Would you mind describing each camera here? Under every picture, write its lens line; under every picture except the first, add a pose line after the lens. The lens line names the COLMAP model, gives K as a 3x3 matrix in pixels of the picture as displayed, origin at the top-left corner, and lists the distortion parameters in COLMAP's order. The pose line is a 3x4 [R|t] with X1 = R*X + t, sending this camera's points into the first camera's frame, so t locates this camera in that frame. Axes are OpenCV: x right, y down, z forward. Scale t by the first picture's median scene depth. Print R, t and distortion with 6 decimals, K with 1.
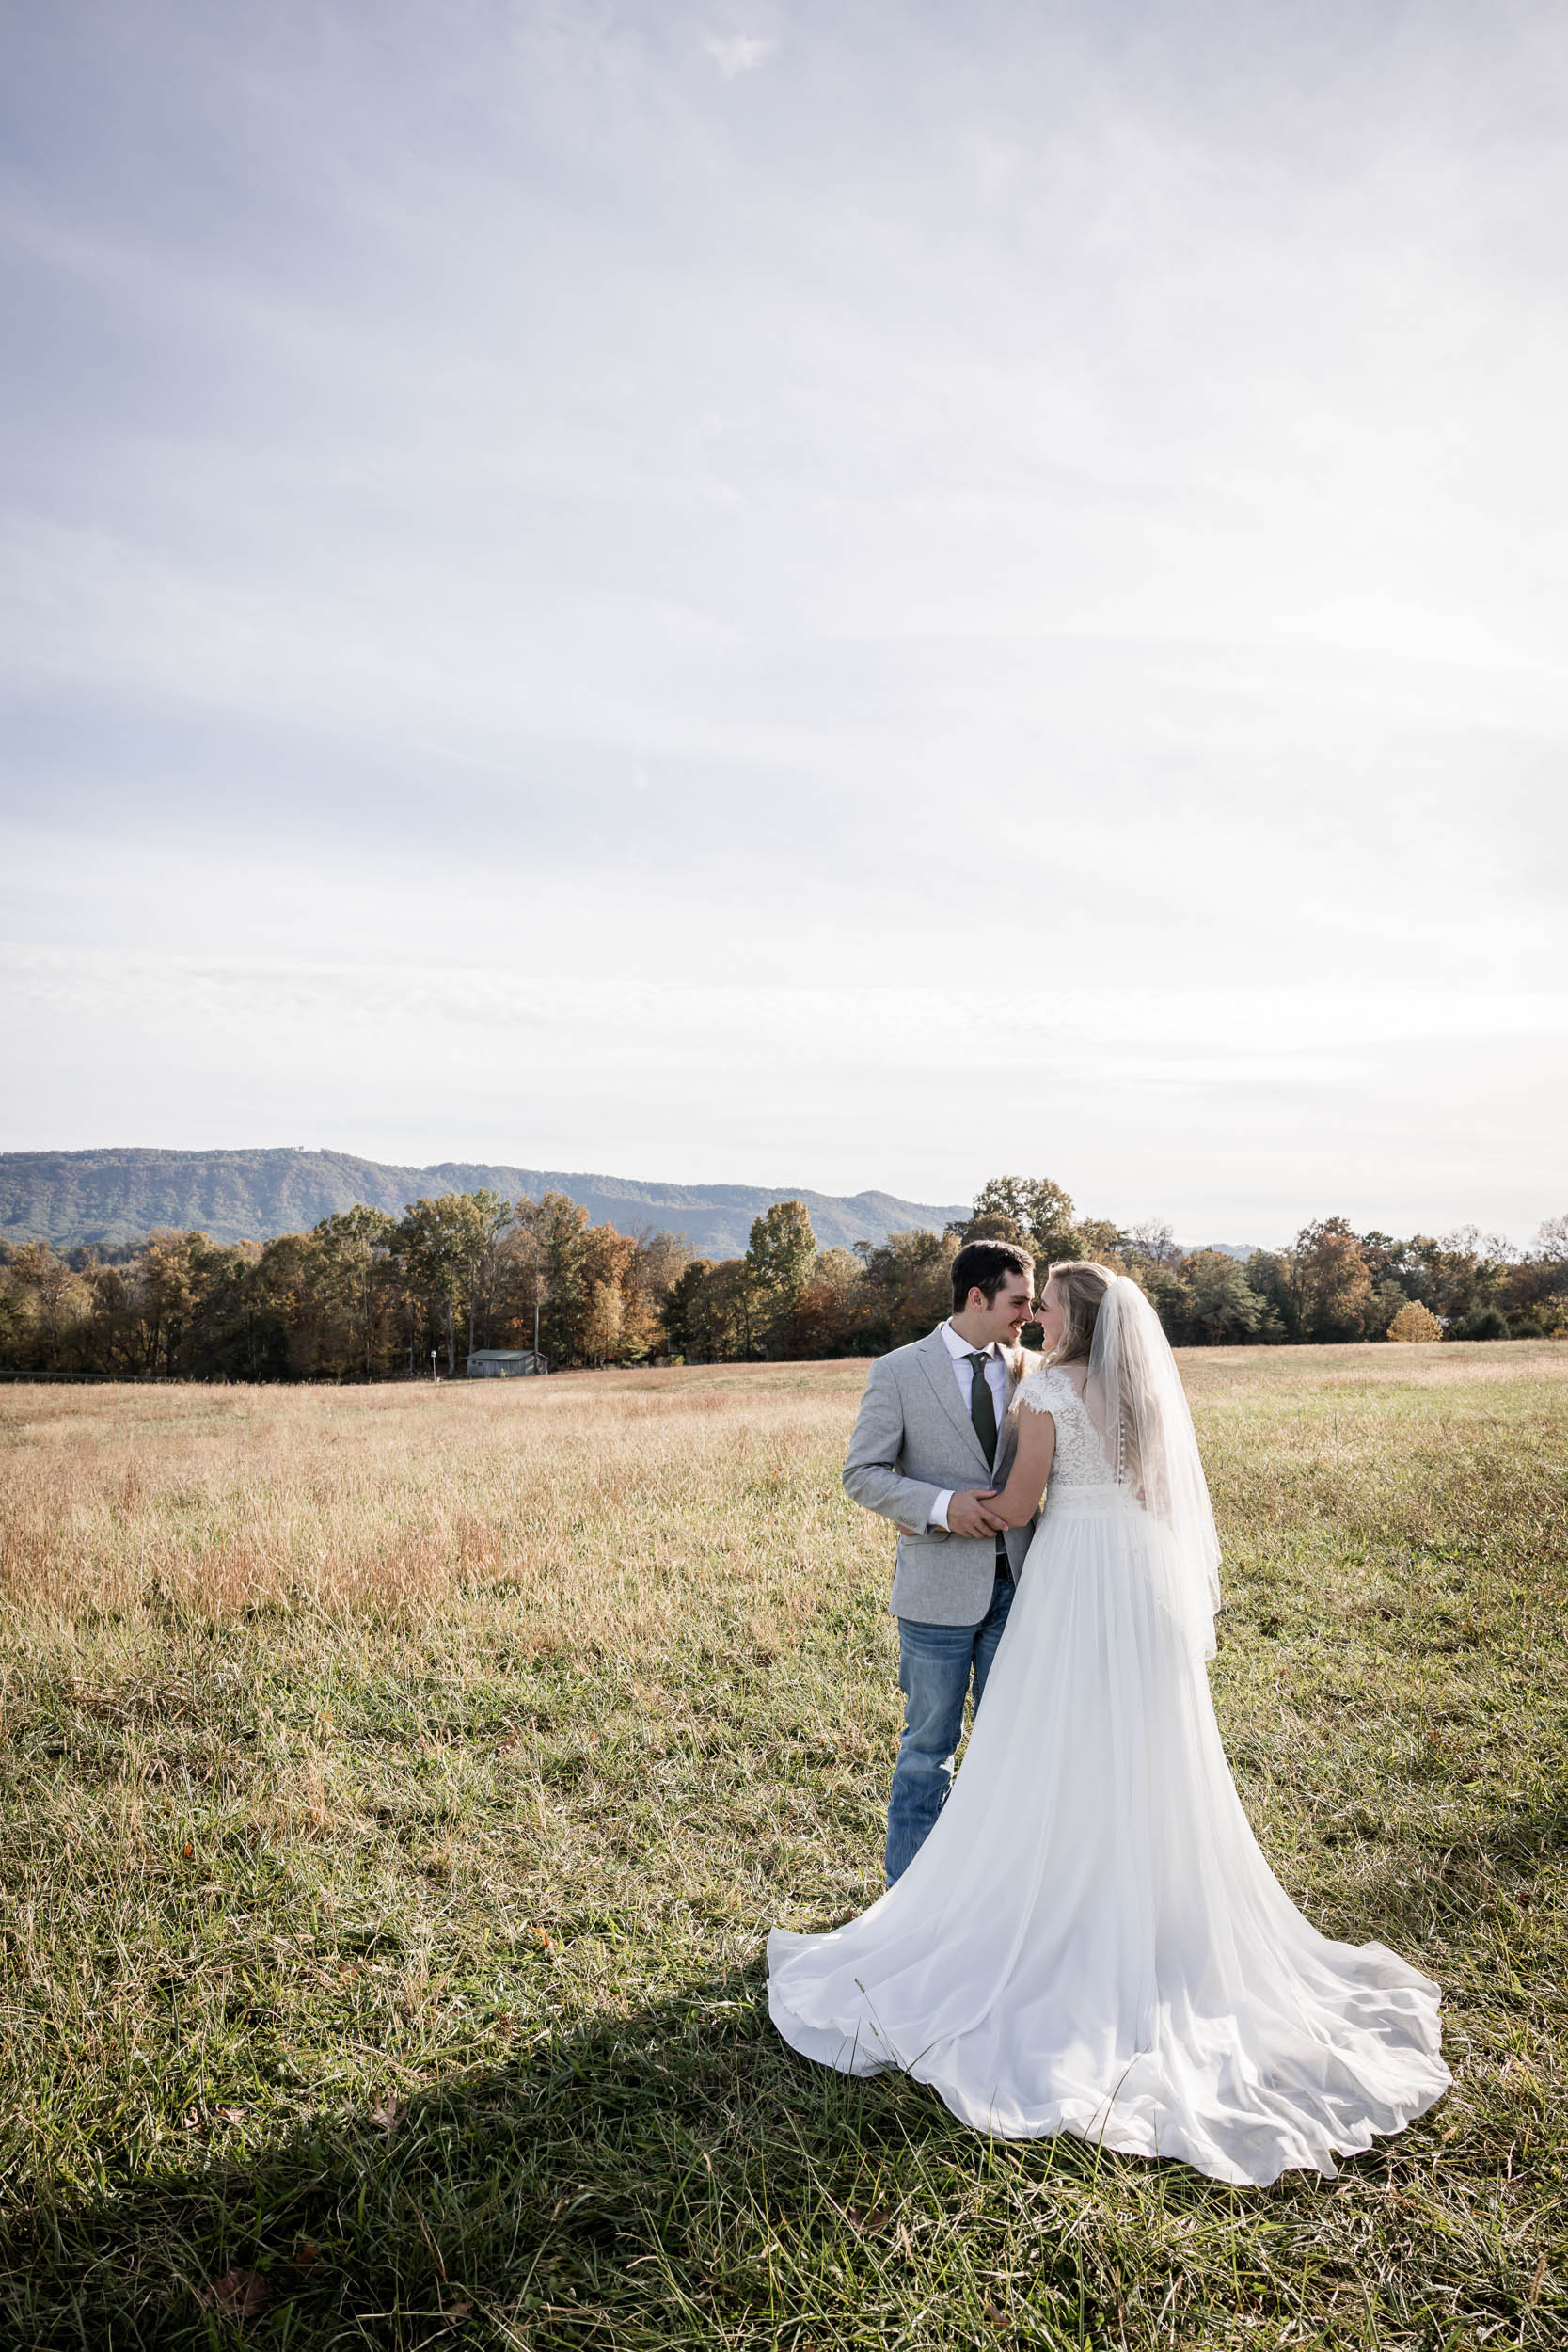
lens RADIAL K [[1624.2, 0, 784.0], [0, 1624.2, 1176.0], [0, 0, 1]] dist [-0.006701, 0.000879]
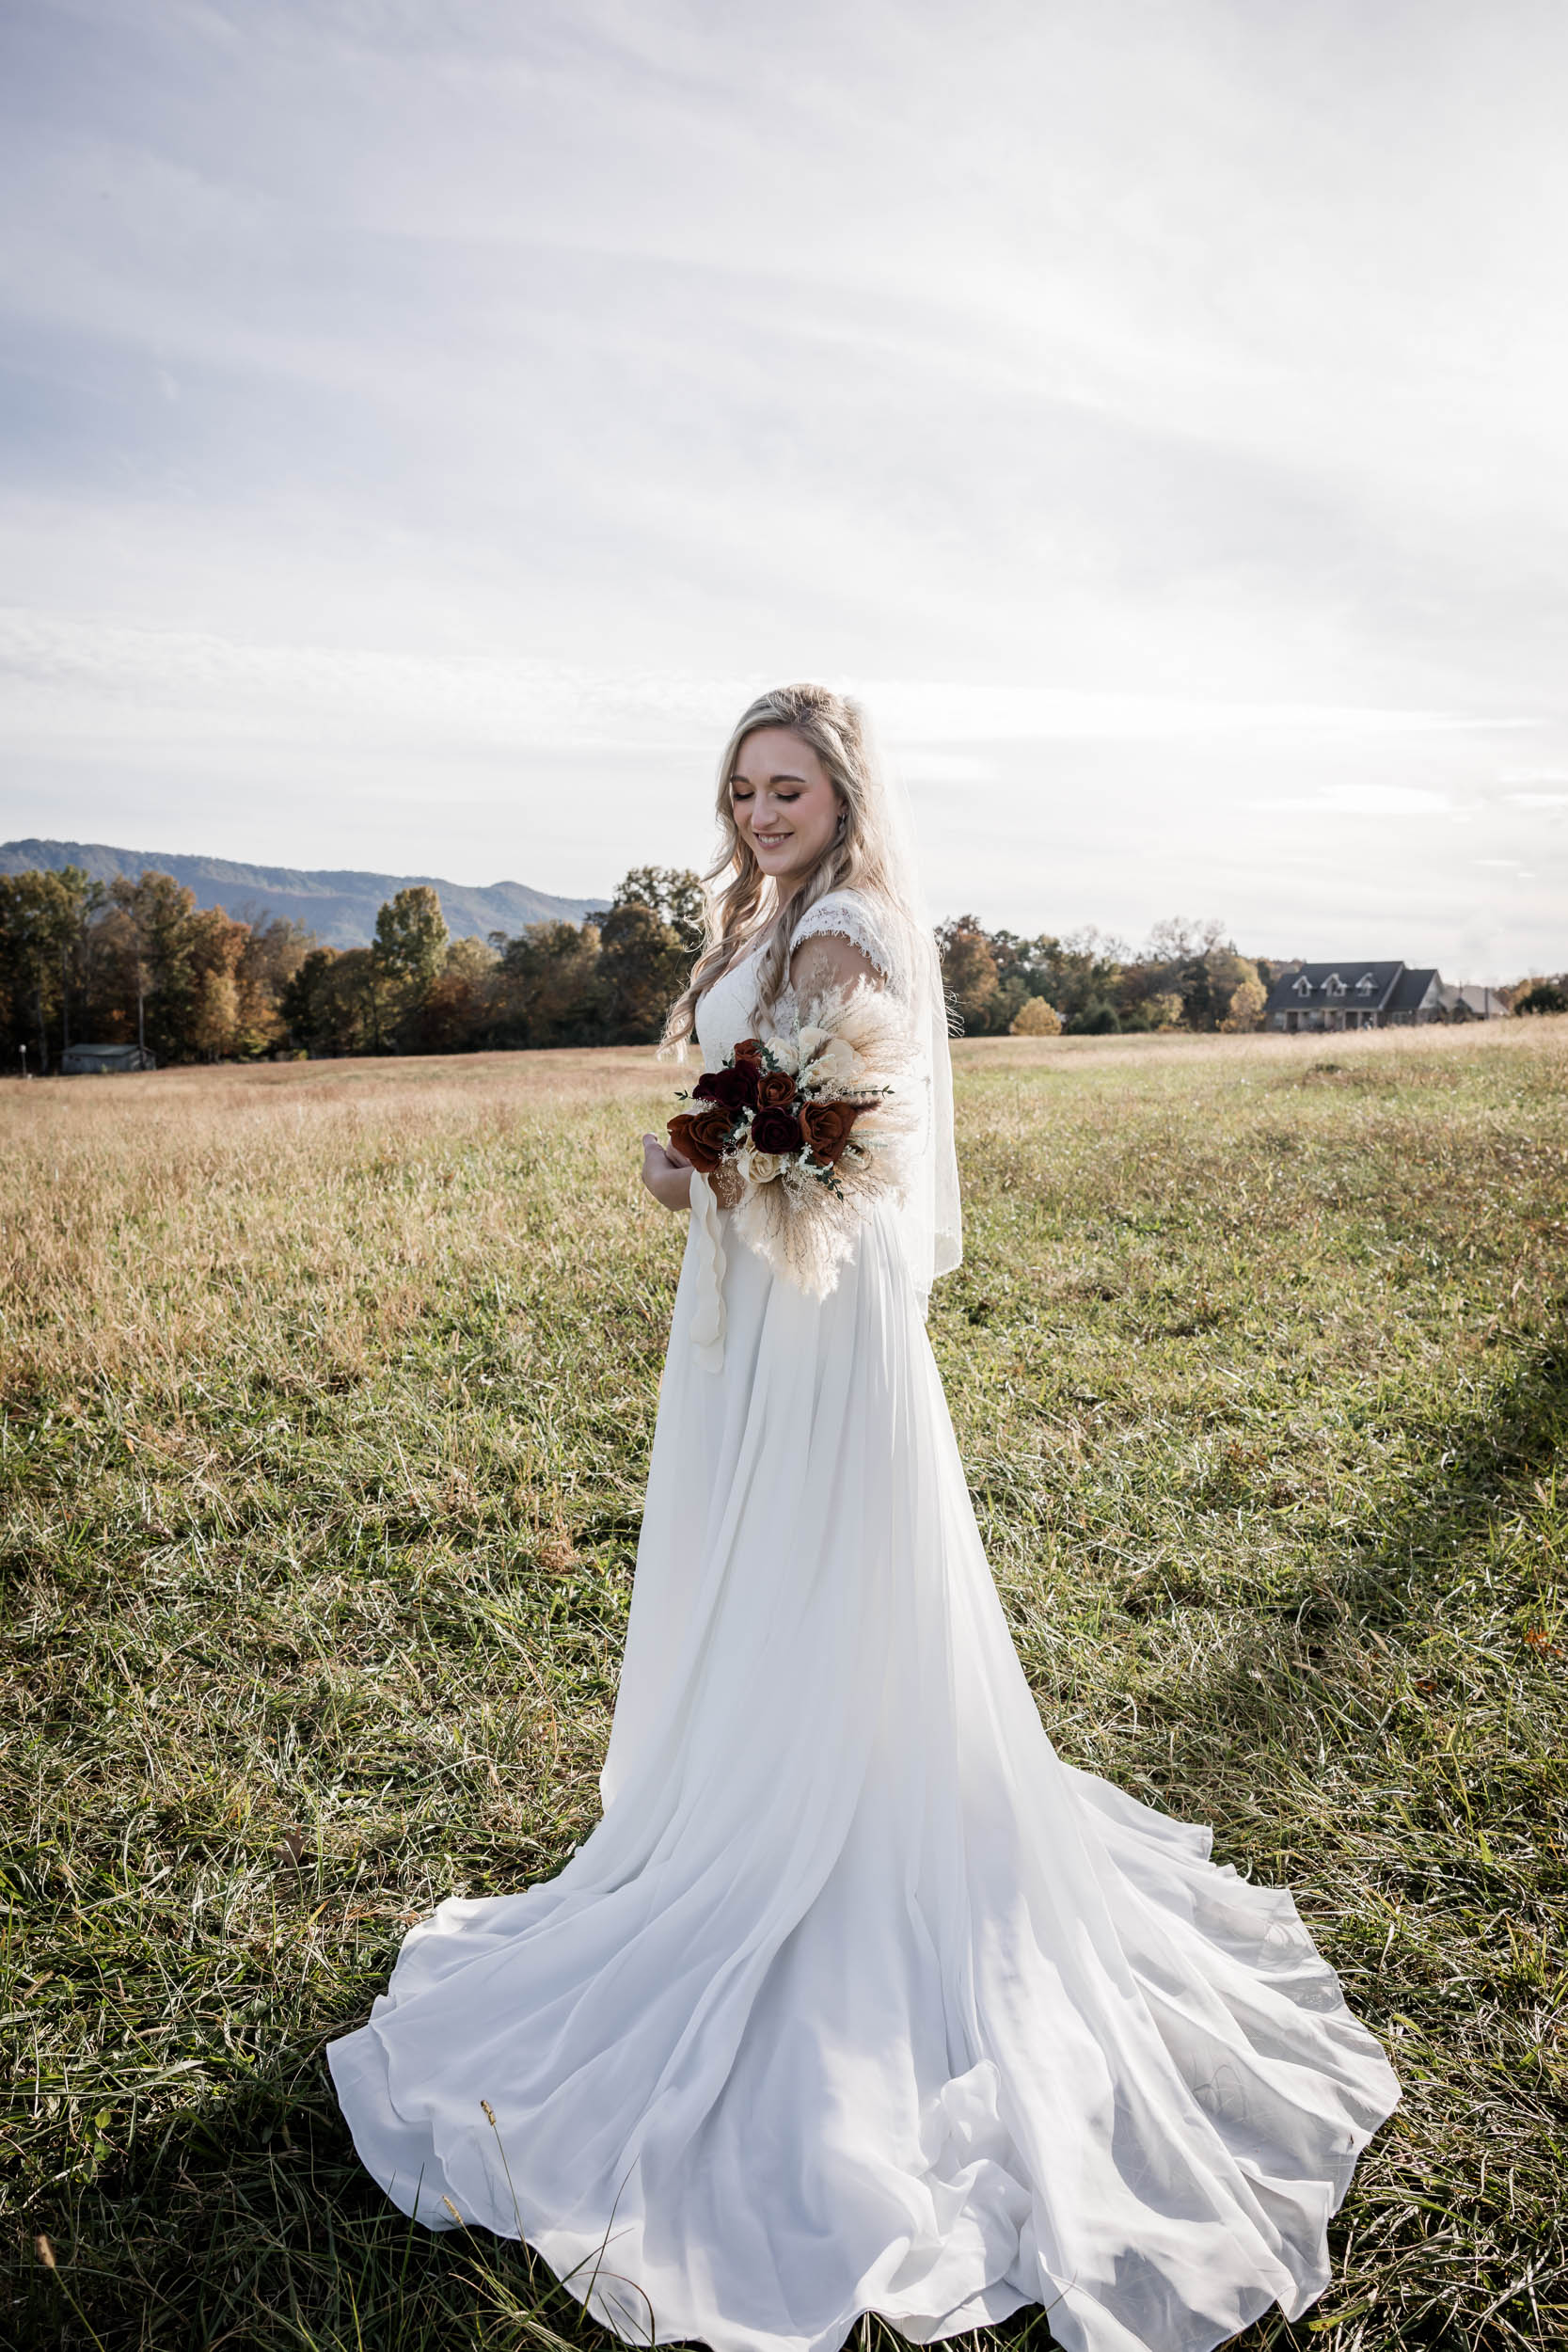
lens RADIAL K [[1605.3, 0, 784.0], [0, 1605.3, 1176.0], [0, 0, 1]] dist [-0.006908, 0.004390]
pose [[0.975380, -0.017695, 0.219818, 0.022178], [-0.022913, 0.983249, 0.180822, 0.062399], [-0.219335, -0.181407, 0.958636, 0.247352]]
